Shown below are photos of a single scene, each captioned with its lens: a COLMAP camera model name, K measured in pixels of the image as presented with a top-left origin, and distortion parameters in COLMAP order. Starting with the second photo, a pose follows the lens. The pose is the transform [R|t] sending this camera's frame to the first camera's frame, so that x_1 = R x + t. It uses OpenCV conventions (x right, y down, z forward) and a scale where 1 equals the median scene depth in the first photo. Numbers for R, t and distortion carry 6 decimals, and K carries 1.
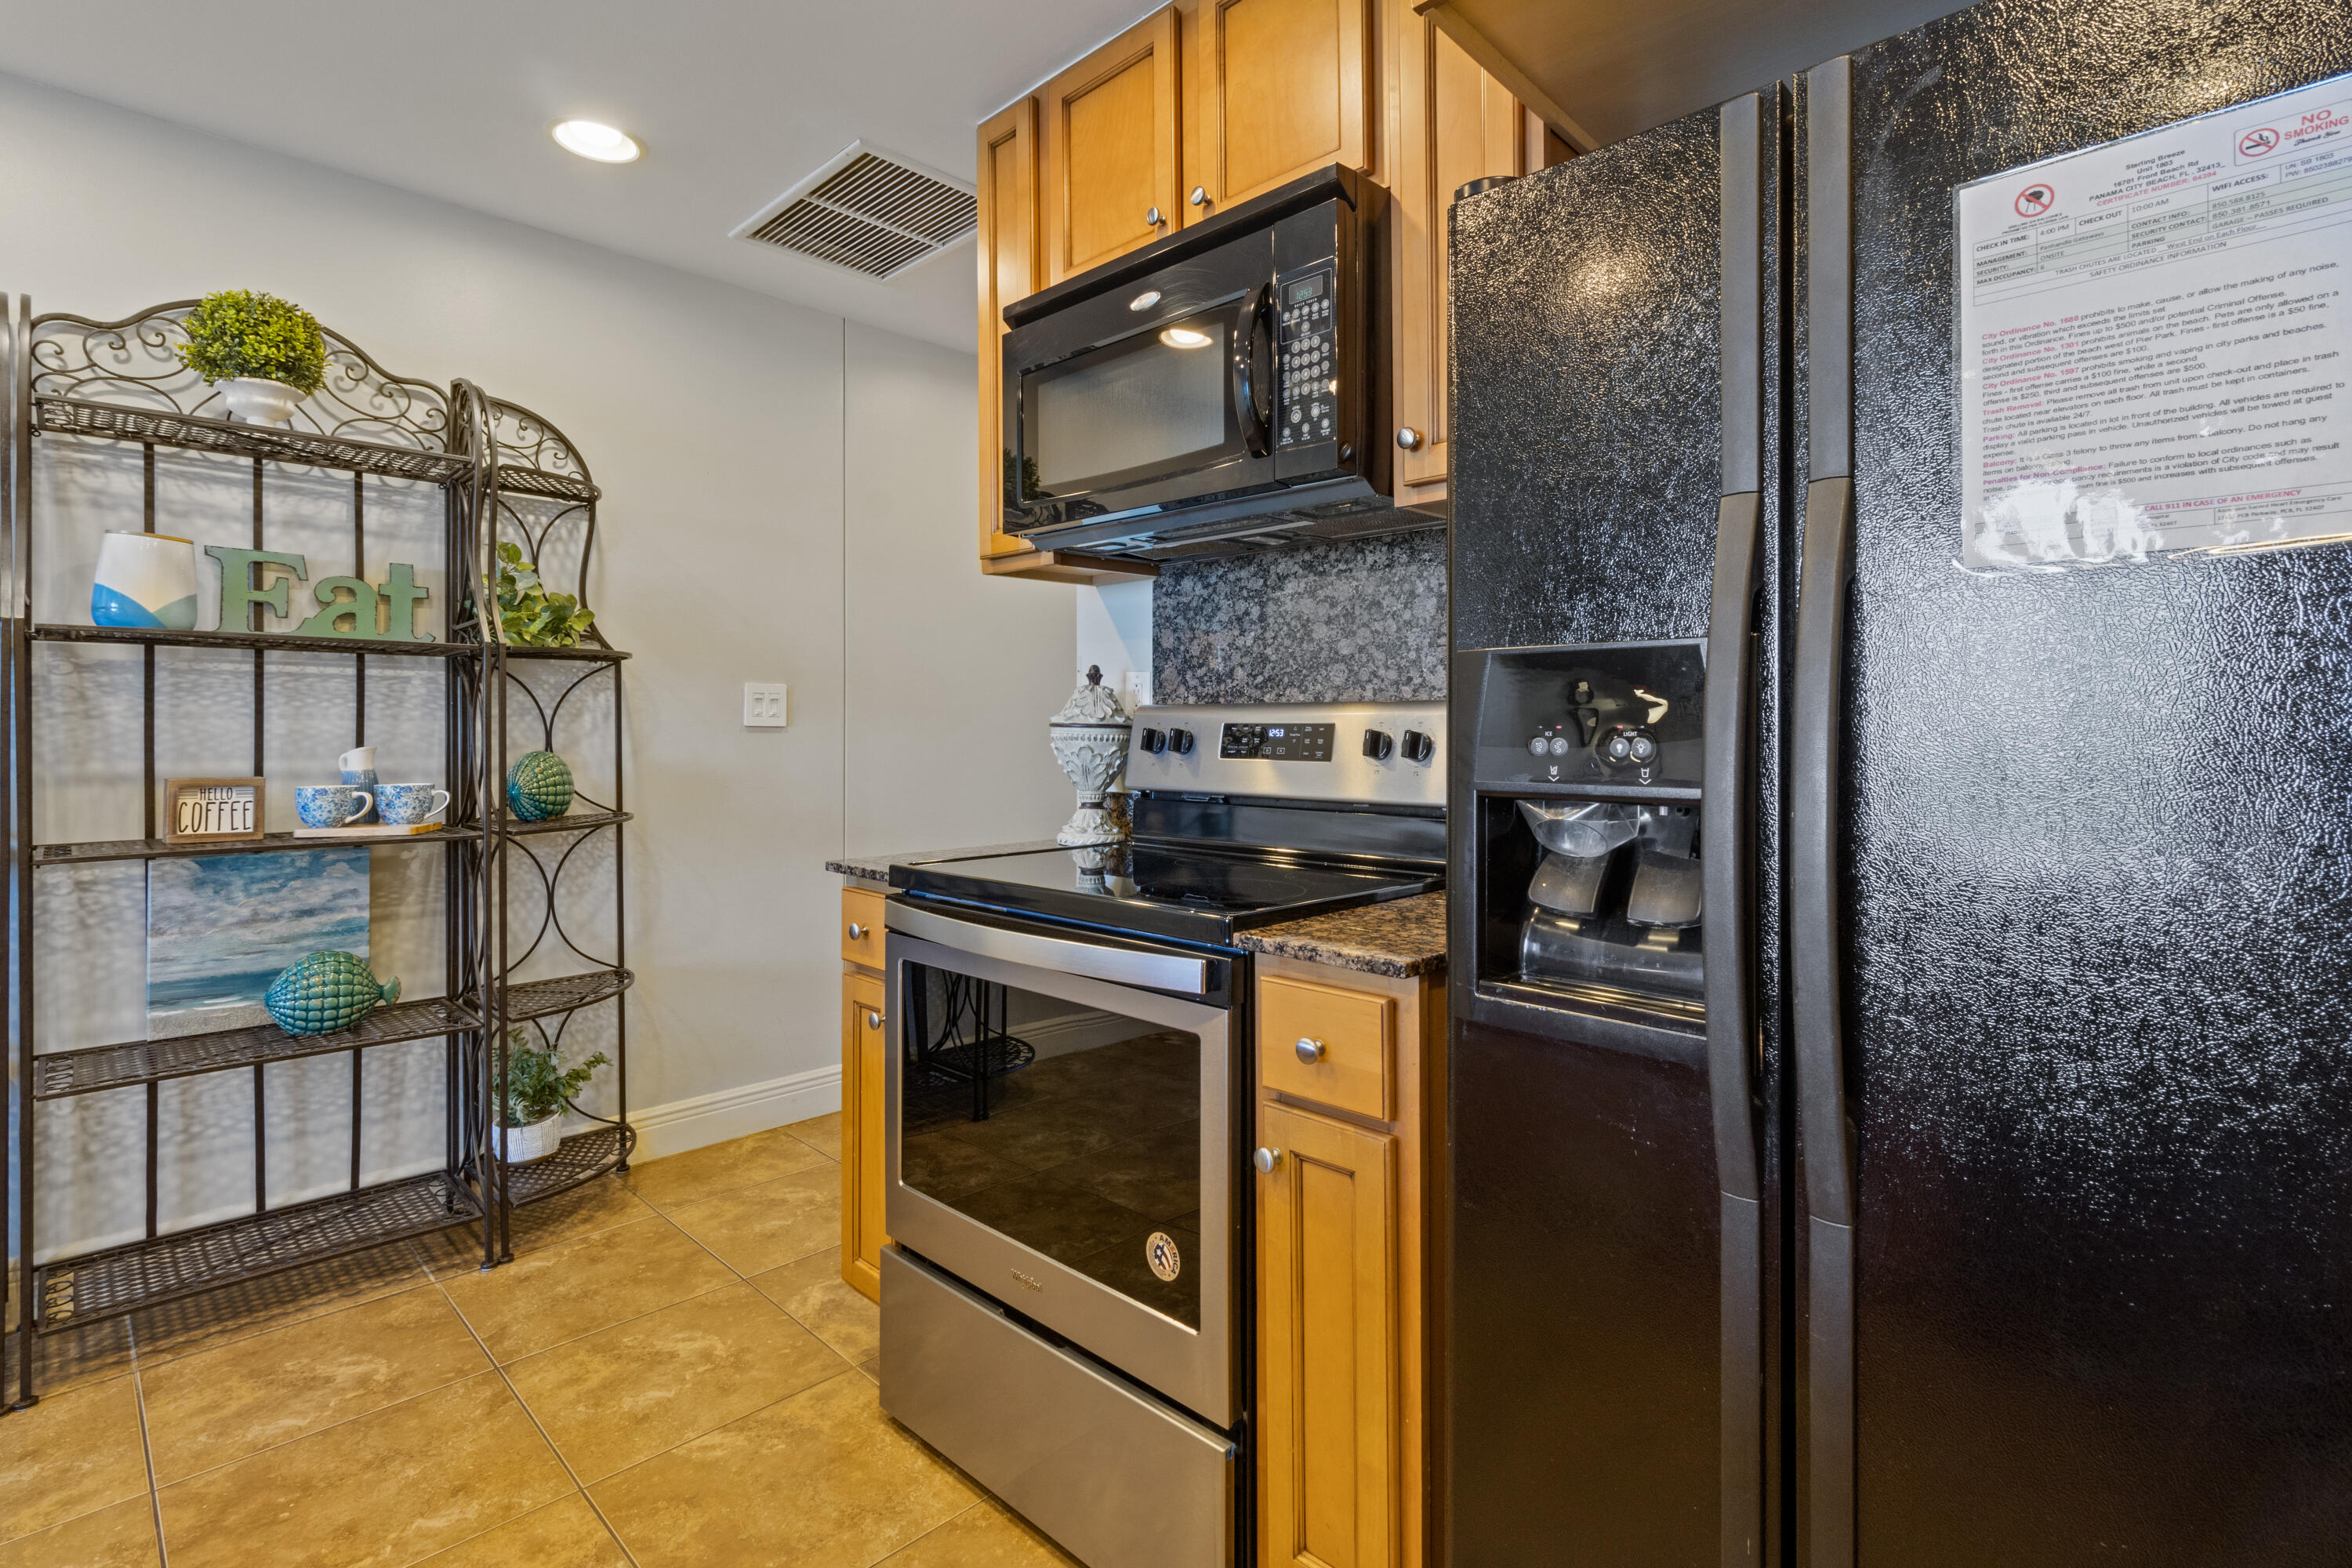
lens RADIAL K [[1113.2, 0, 1183.5], [0, 1113.2, 727.7], [0, 0, 1]] dist [0.001845, 0.001272]
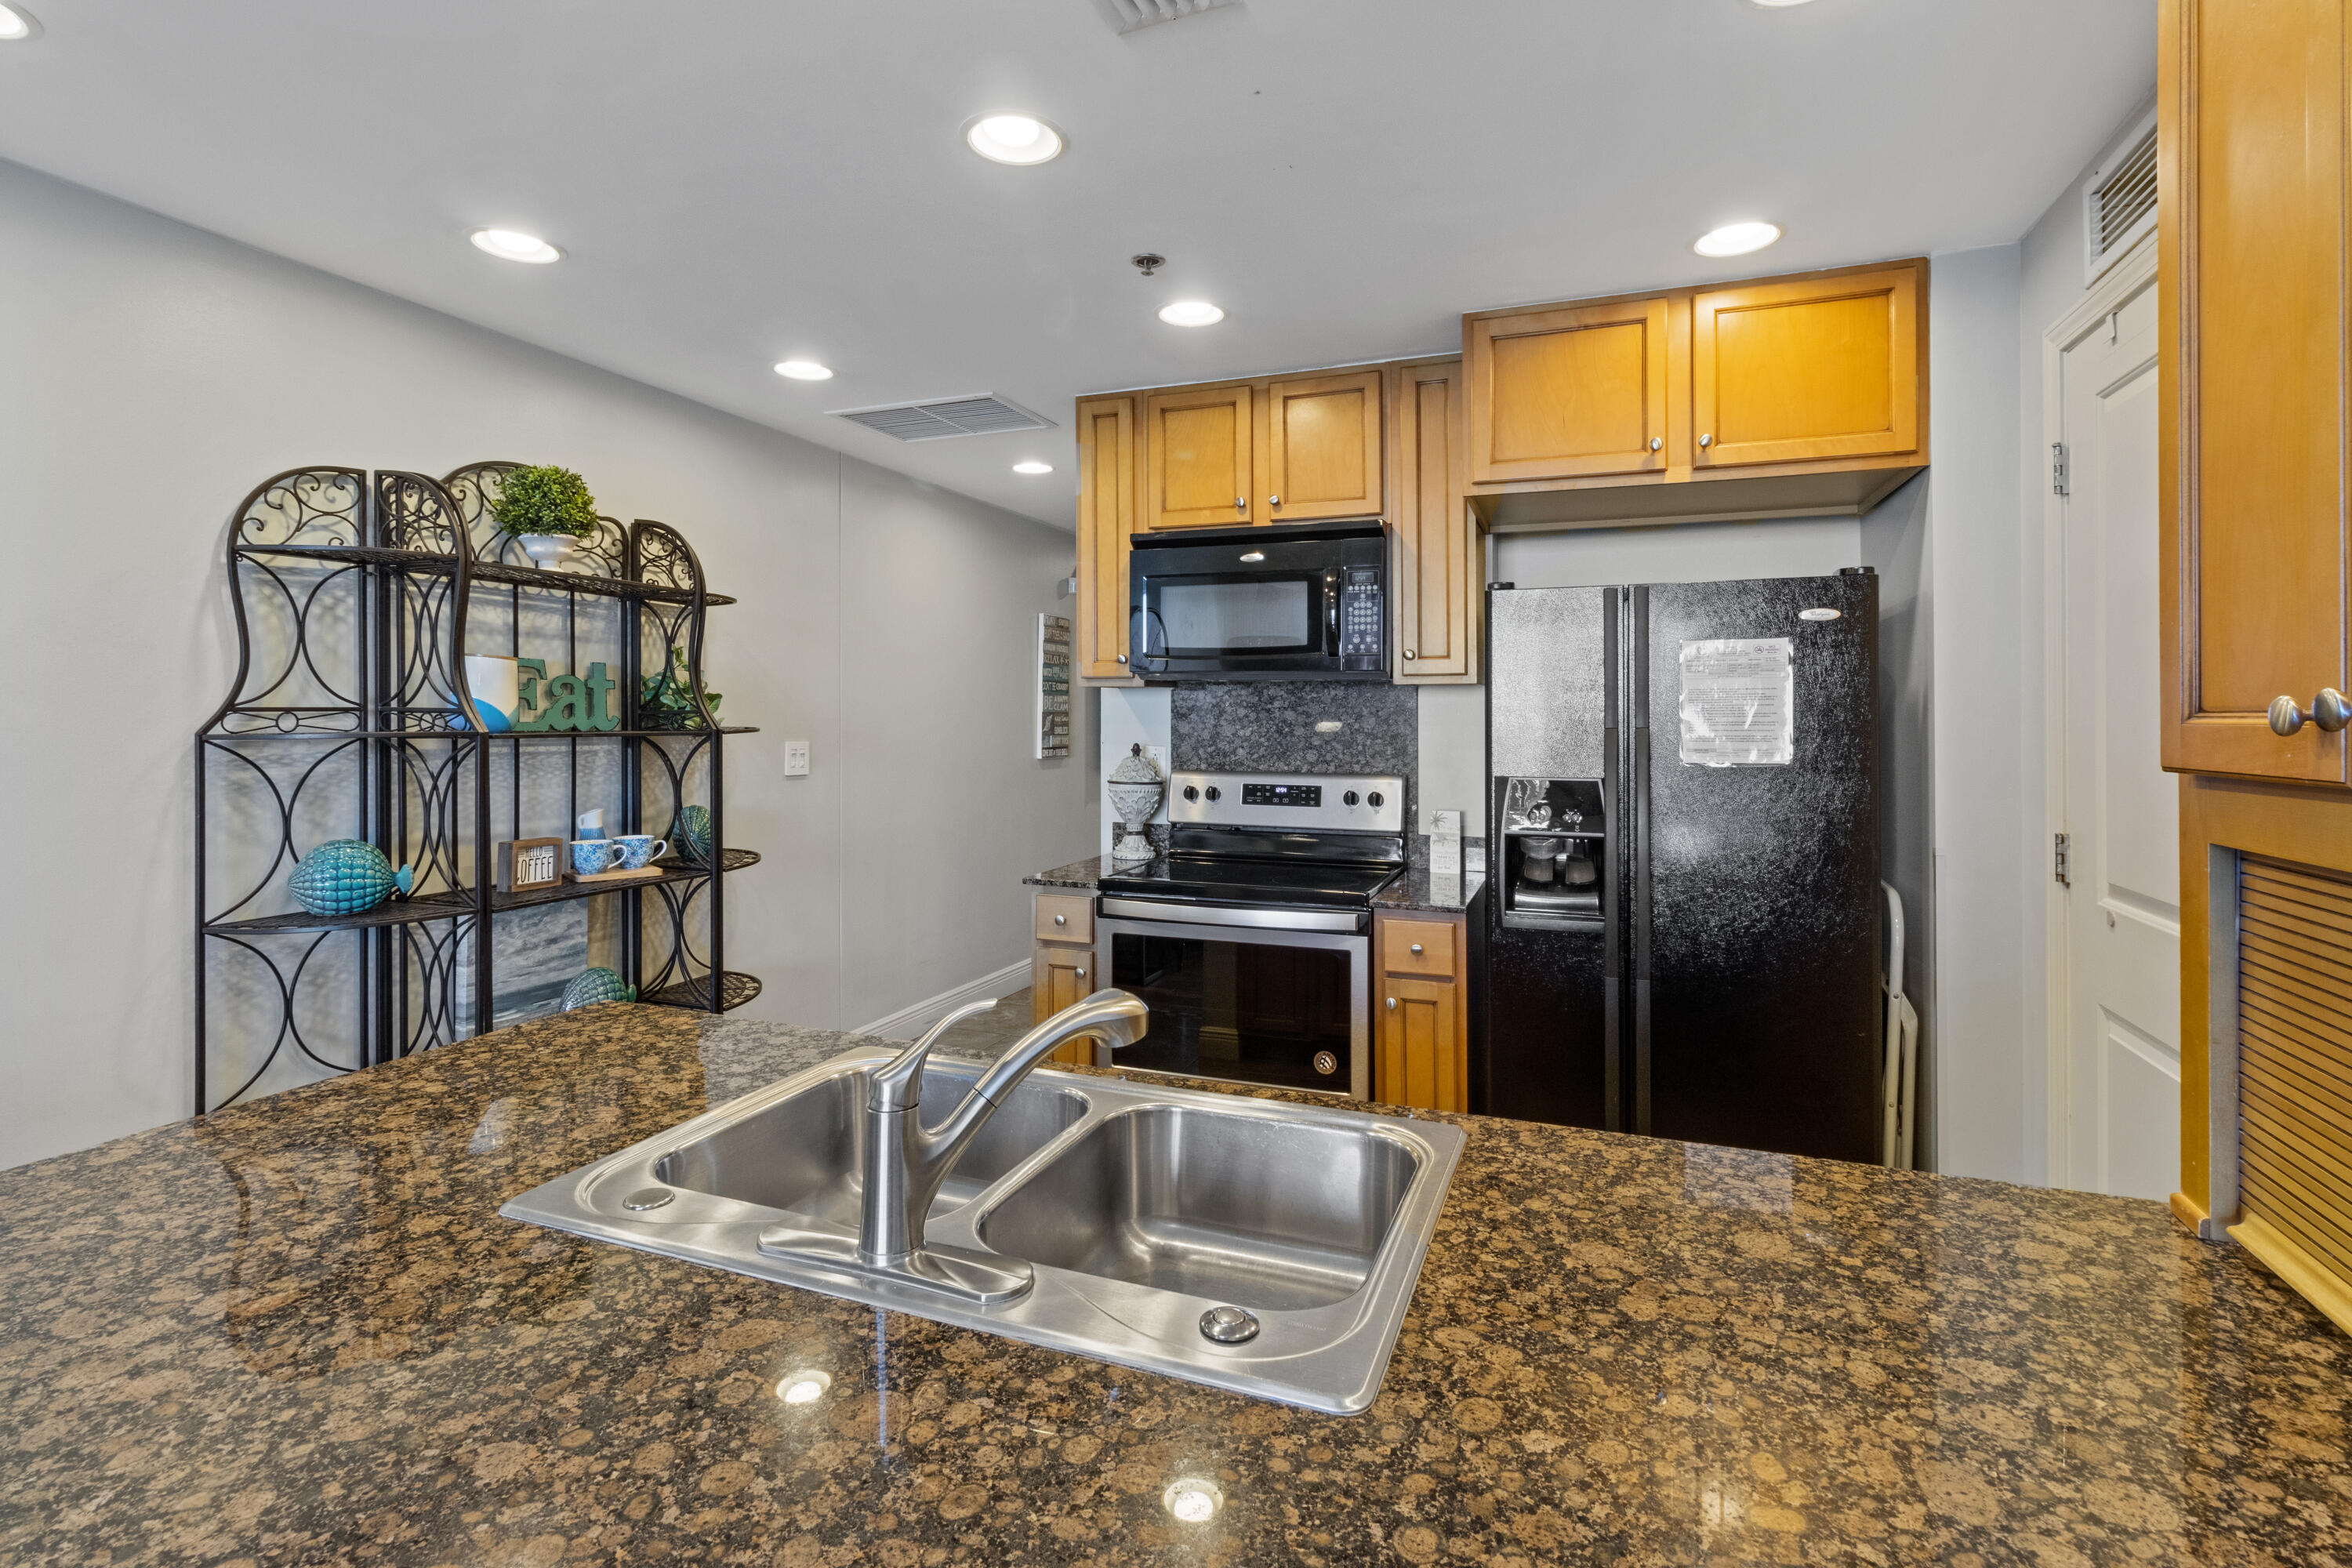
lens RADIAL K [[1102.9, 0, 1181.5], [0, 1102.9, 713.4], [0, 0, 1]] dist [0.000380, 0.000033]
pose [[0.919795, 0.002968, 0.392387, -0.674762], [-0.002601, 0.999996, -0.001466, -0.102816], [-0.392390, 0.000327, 0.919799, -0.482280]]
